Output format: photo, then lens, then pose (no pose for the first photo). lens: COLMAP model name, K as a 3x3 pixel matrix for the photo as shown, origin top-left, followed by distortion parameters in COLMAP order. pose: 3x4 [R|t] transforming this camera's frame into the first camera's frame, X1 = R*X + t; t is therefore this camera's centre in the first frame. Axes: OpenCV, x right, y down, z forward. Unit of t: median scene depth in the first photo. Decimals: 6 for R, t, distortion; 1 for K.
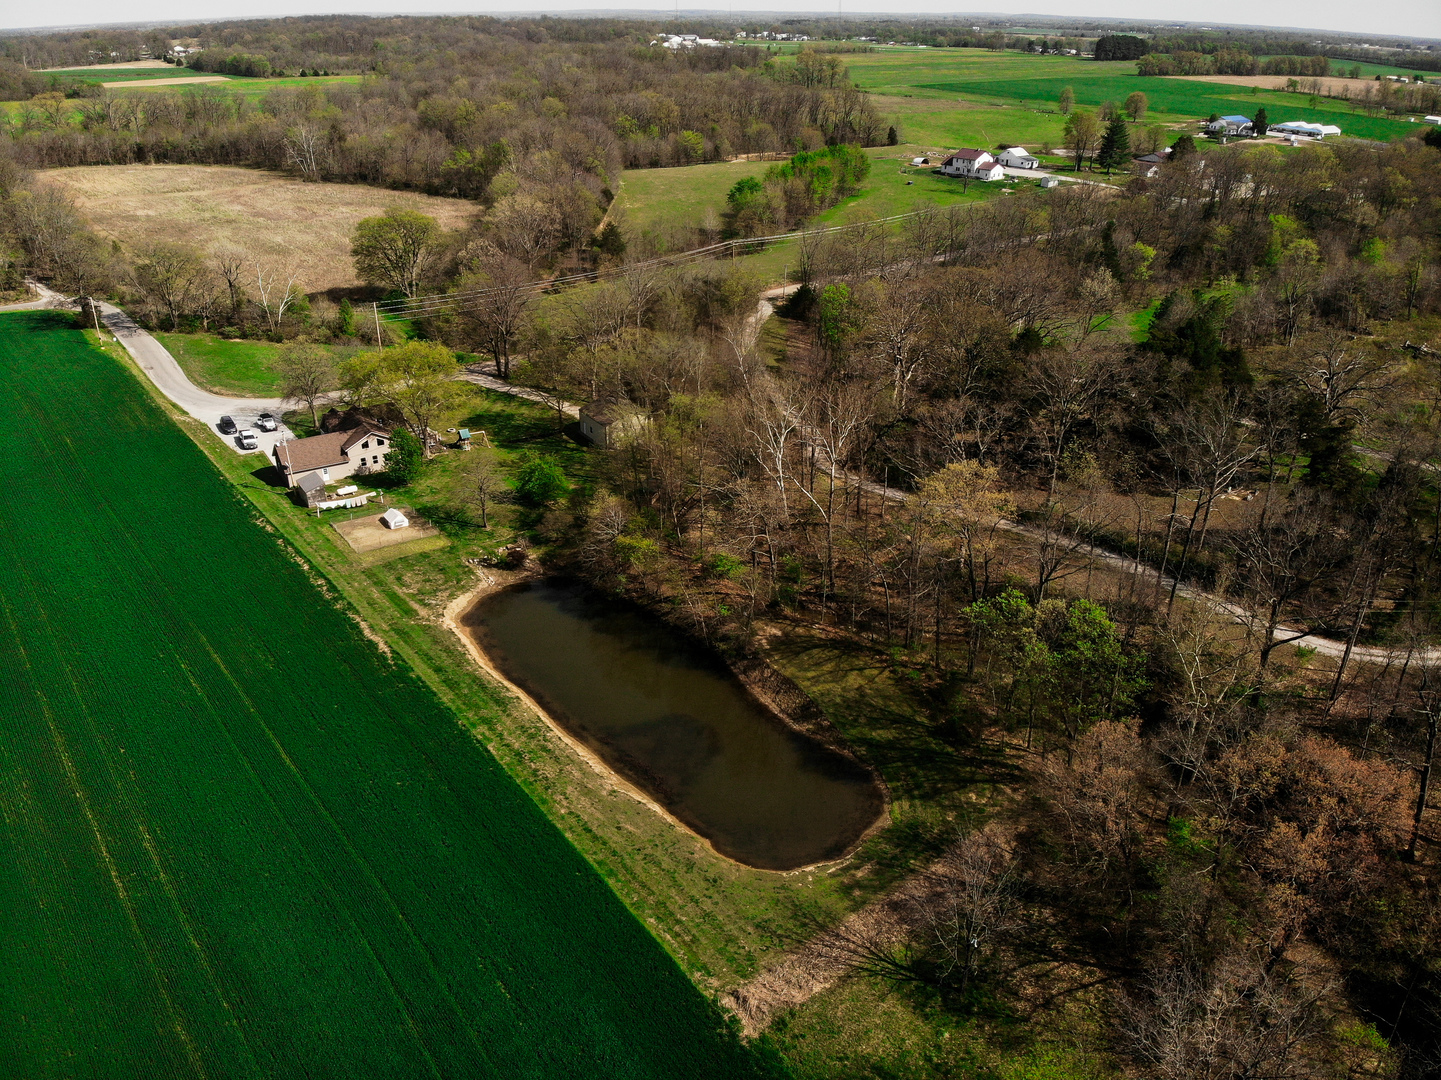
lens RADIAL K [[1024.8, 0, 720.5], [0, 1024.8, 540.0], [0, 0, 1]] dist [0.060766, -0.134117]
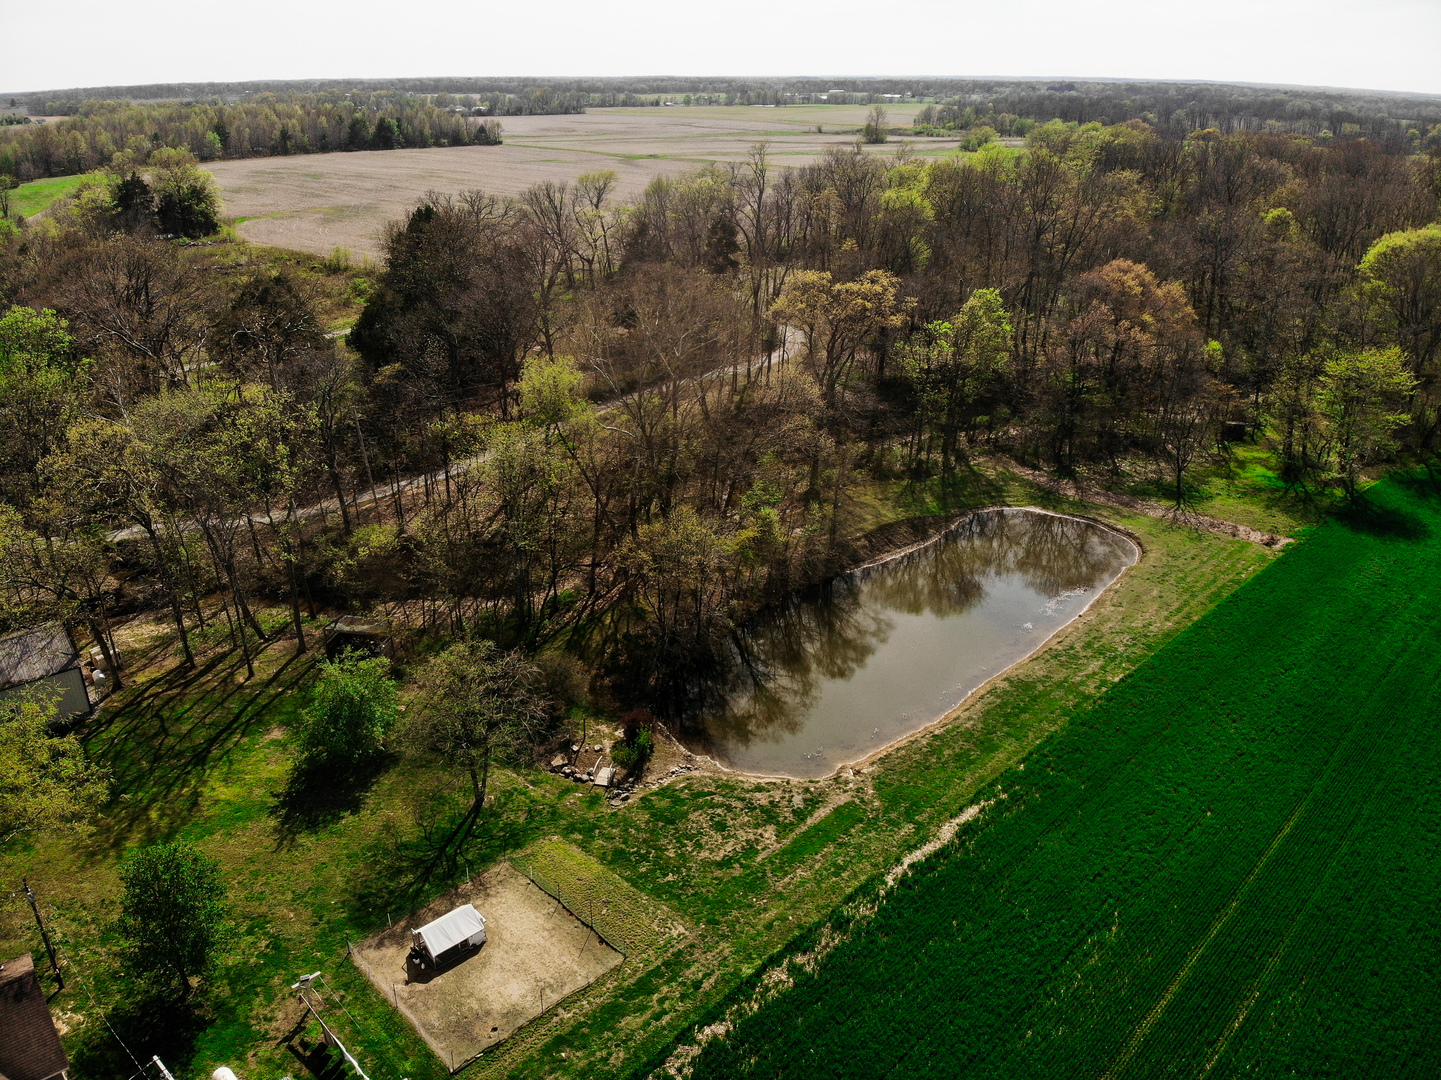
lens RADIAL K [[1035.5, 0, 720.5], [0, 1035.5, 540.0], [0, 0, 1]] dist [0.050687, -0.146941]
pose [[-0.107942, -0.408061, 0.906551, -0.679616], [0.460619, 0.787568, 0.409349, -0.272228], [-0.881010, 0.461760, 0.102949, 0.883079]]
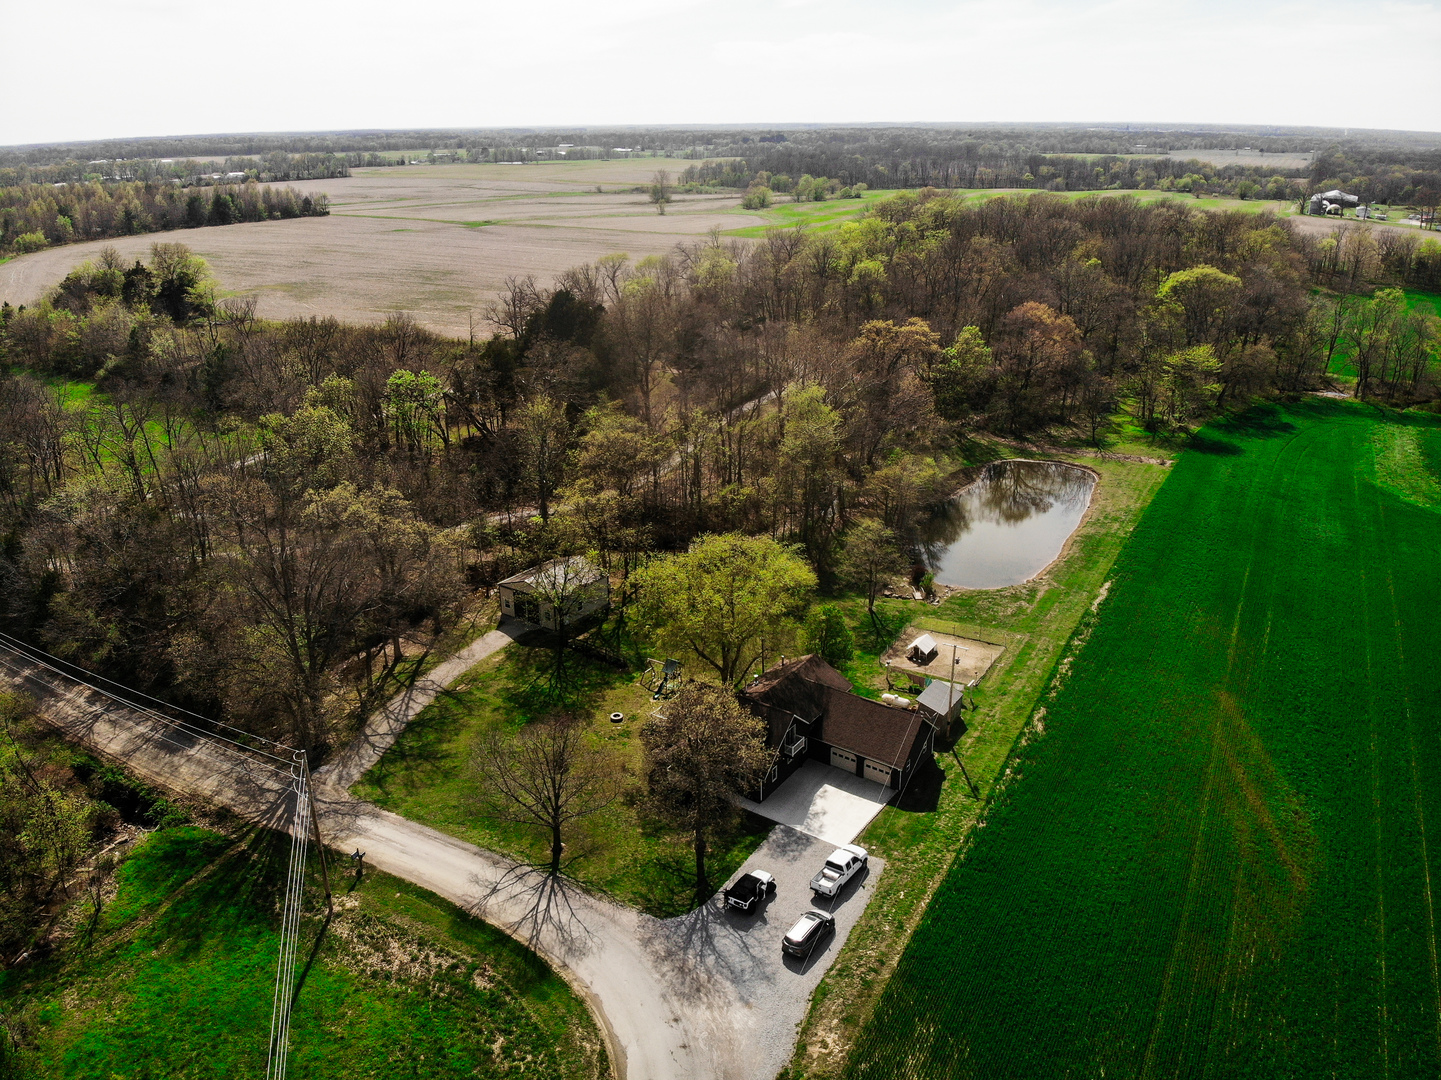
lens RADIAL K [[1024.8, 0, 720.5], [0, 1024.8, 540.0], [0, 0, 1]] dist [0.060766, -0.134117]
pose [[-0.356113, -0.348017, 0.867218, -1.005008], [0.440775, 0.755765, 0.484290, -0.585421], [-0.823954, 0.554710, -0.115741, 1.288114]]
